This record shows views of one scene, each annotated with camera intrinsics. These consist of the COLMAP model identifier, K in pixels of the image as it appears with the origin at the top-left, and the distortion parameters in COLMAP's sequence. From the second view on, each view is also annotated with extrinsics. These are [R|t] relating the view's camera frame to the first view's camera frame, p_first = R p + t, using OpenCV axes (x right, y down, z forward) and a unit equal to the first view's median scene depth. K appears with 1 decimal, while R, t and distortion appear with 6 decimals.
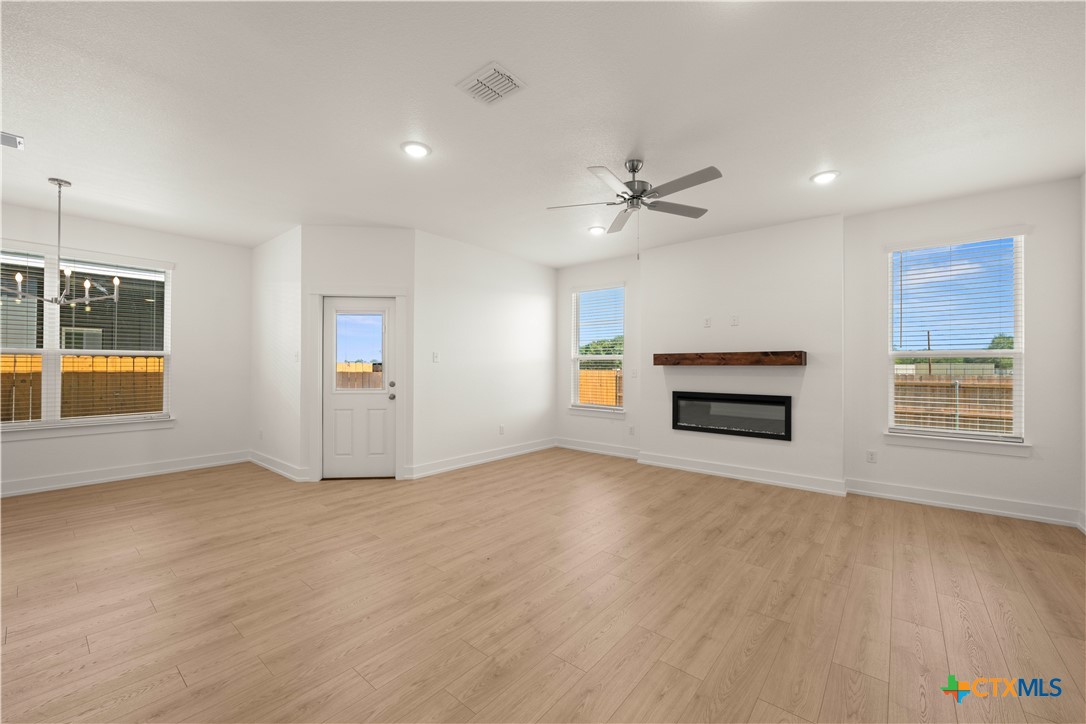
lens RADIAL K [[429.3, 0, 544.4], [0, 429.3, 360.8], [0, 0, 1]] dist [-0.001101, -0.000361]
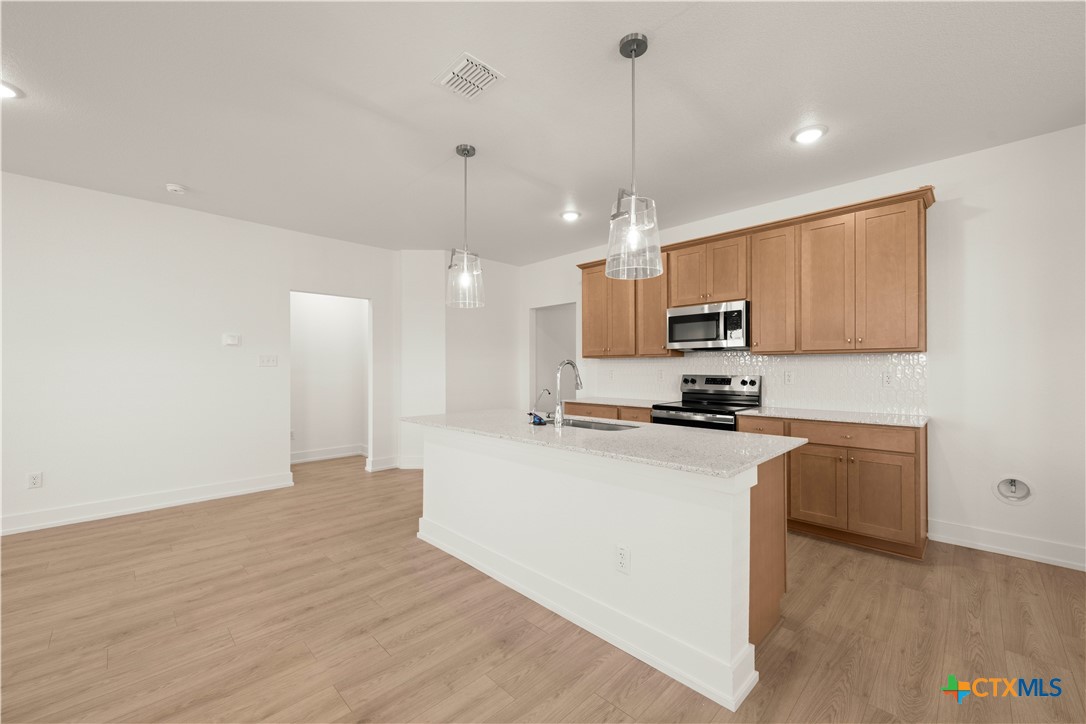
lens RADIAL K [[429.3, 0, 547.5], [0, 429.3, 369.4], [0, 0, 1]] dist [-0.001101, -0.000361]
pose [[-0.996112, -0.003299, 0.088032, -0.506155], [-0.003915, 0.999969, -0.006827, 0.004646], [-0.088007, -0.007145, -0.996094, 0.767126]]
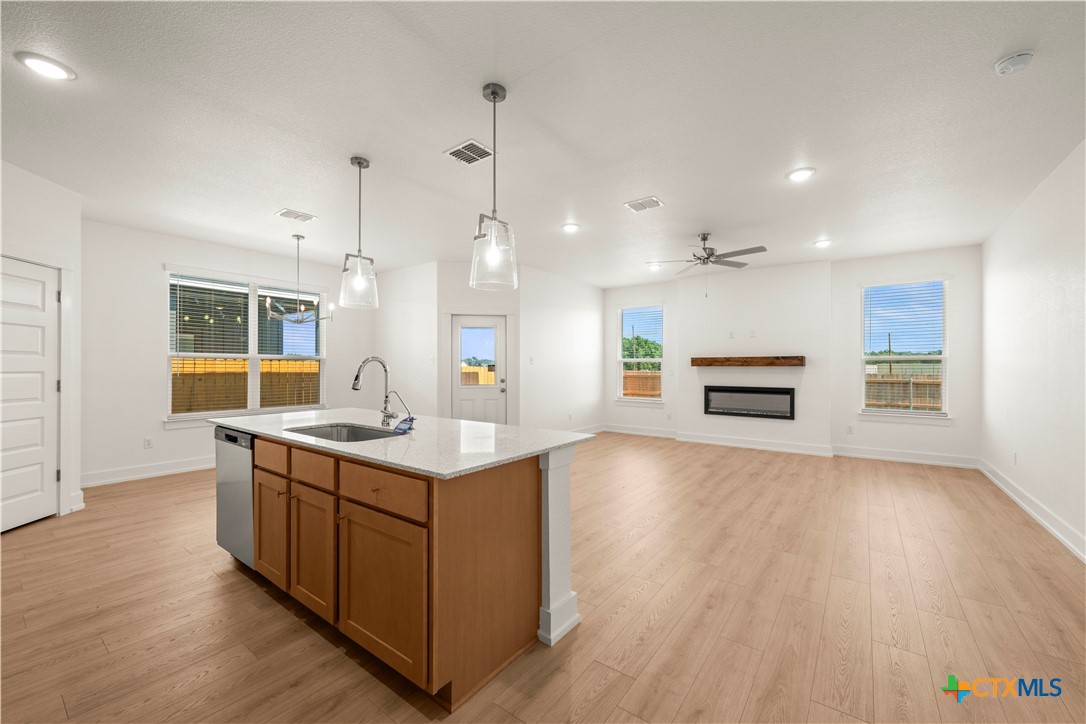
lens RADIAL K [[429.3, 0, 544.2], [0, 429.3, 362.2], [0, 0, 1]] dist [-0.001101, -0.000361]
pose [[0.998622, -0.001232, 0.052466, -0.301587], [0.001153, 0.999998, 0.001536, -0.004899], [-0.052467, -0.001473, 0.998622, -0.342979]]
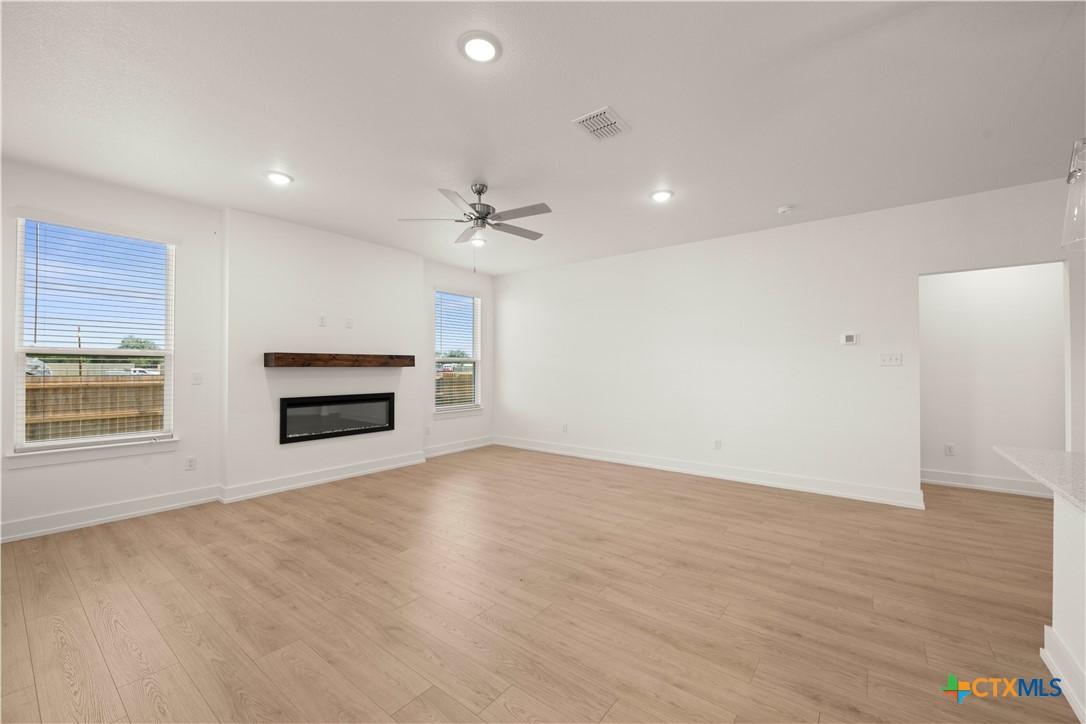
lens RADIAL K [[429.3, 0, 554.1], [0, 429.3, 361.7], [0, 0, 1]] dist [-0.001101, -0.000361]
pose [[-0.048050, 0.009453, 0.998800, -0.620343], [-0.011925, 0.999879, -0.010037, 0.002804], [-0.998774, -0.012393, -0.047931, 0.579226]]
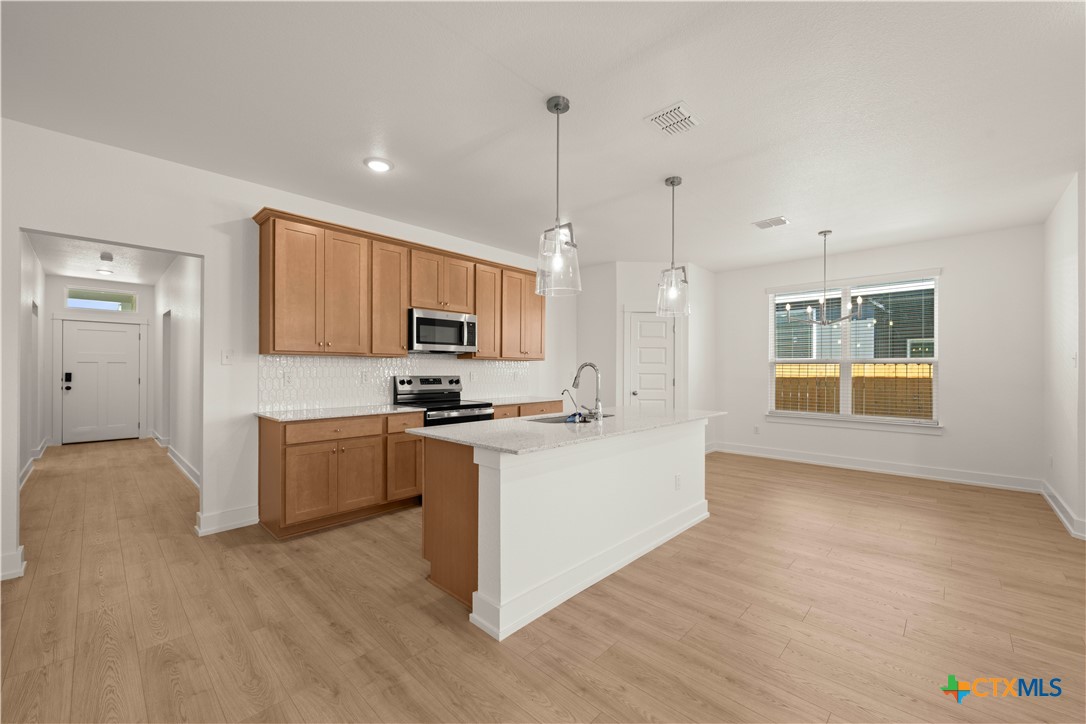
lens RADIAL K [[429.3, 0, 554.6], [0, 429.3, 371.5], [0, 0, 1]] dist [-0.001101, -0.000361]
pose [[-0.058427, 0.000559, -0.998292, 0.177865], [0.009233, 0.999957, 0.000020, 0.001812], [0.998249, -0.009216, -0.058430, 0.184763]]
